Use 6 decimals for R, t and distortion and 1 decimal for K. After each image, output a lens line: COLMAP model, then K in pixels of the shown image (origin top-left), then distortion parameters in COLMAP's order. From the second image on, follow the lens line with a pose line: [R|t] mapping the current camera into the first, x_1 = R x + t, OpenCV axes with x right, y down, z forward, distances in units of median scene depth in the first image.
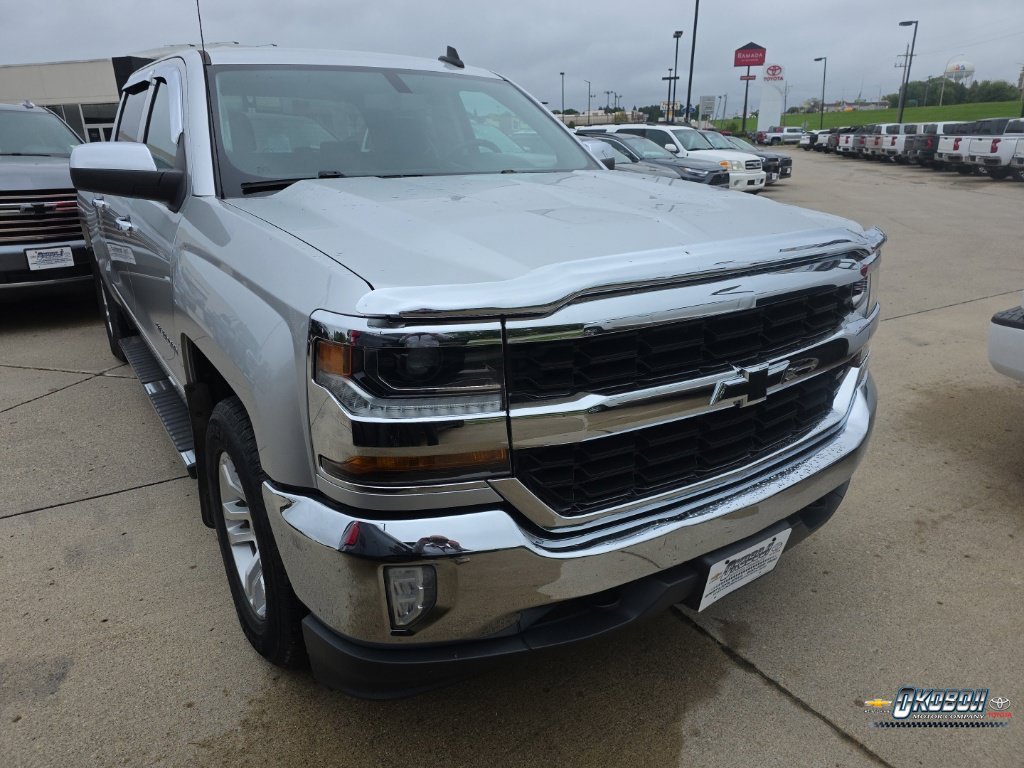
lens RADIAL K [[682.9, 0, 512.0], [0, 682.9, 384.0], [0, 0, 1]] dist [0.061797, -0.053351]
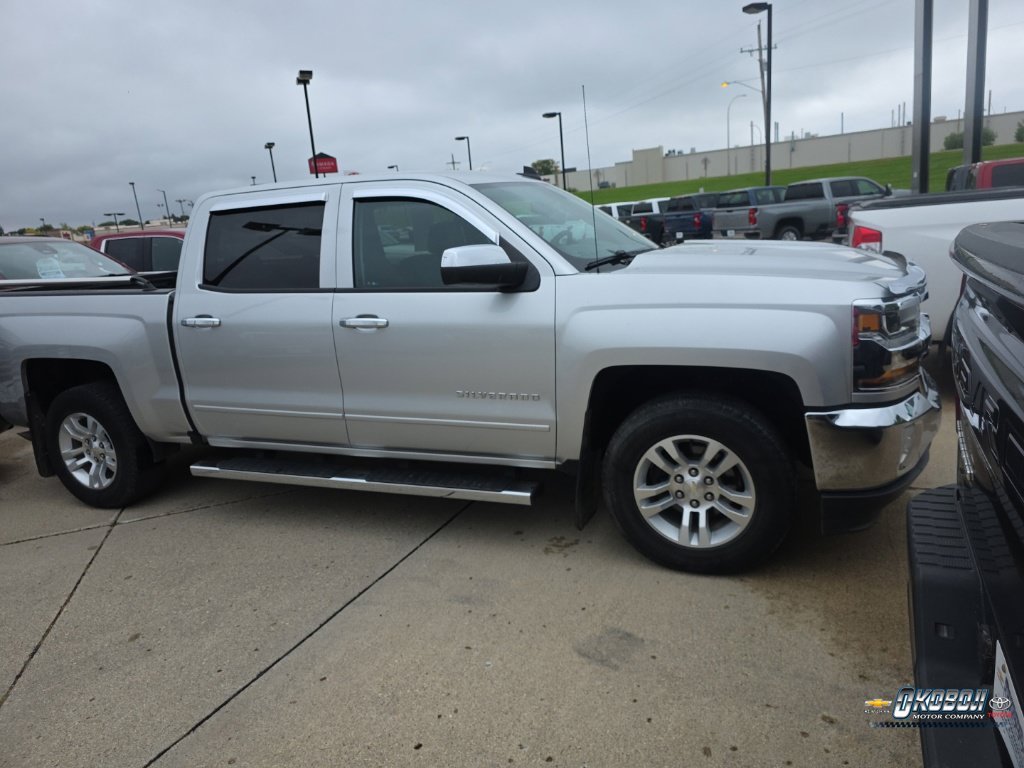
lens RADIAL K [[677.3, 0, 527.6], [0, 677.3, 386.4], [0, 0, 1]] dist [0.054221, -0.052087]
pose [[0.827207, -0.188121, 0.529470, -0.091138], [0.254055, 0.965692, -0.053806, -0.000367], [-0.501183, 0.179023, 0.846620, -0.004581]]
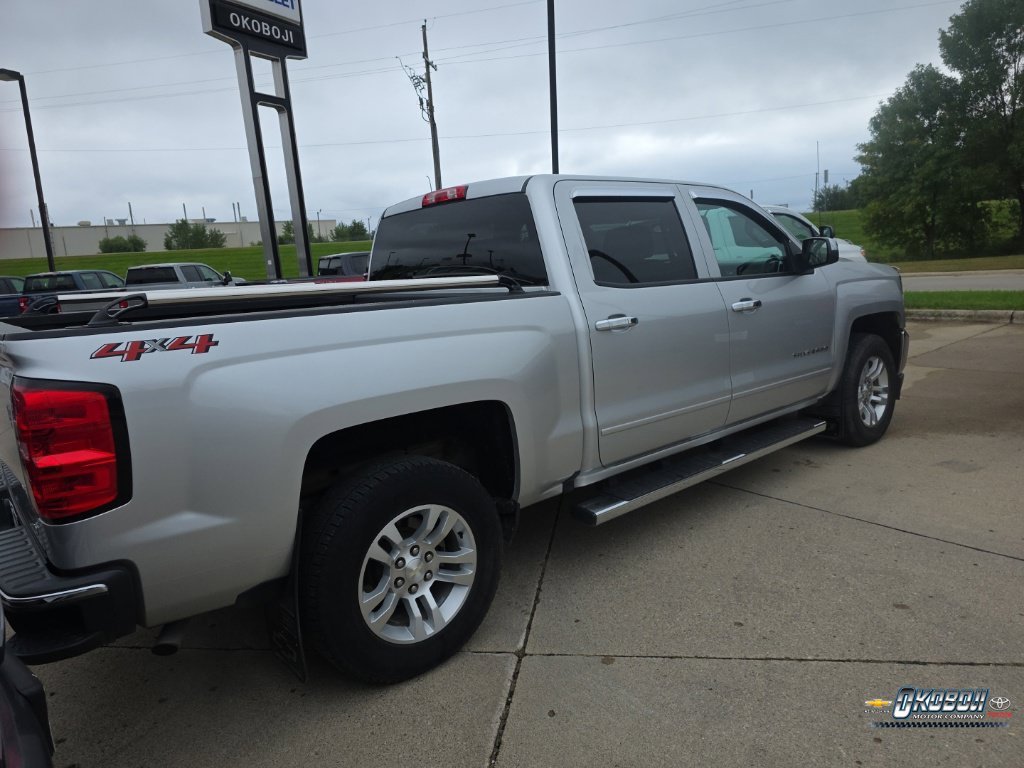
lens RADIAL K [[682.9, 0, 512.0], [0, 682.9, 384.0], [0, 0, 1]] dist [0.061797, -0.053351]
pose [[-0.102322, -0.161473, 0.981558, -0.171351], [0.395615, 0.898740, 0.189090, -0.049362], [-0.912699, 0.407667, -0.028080, 0.144406]]
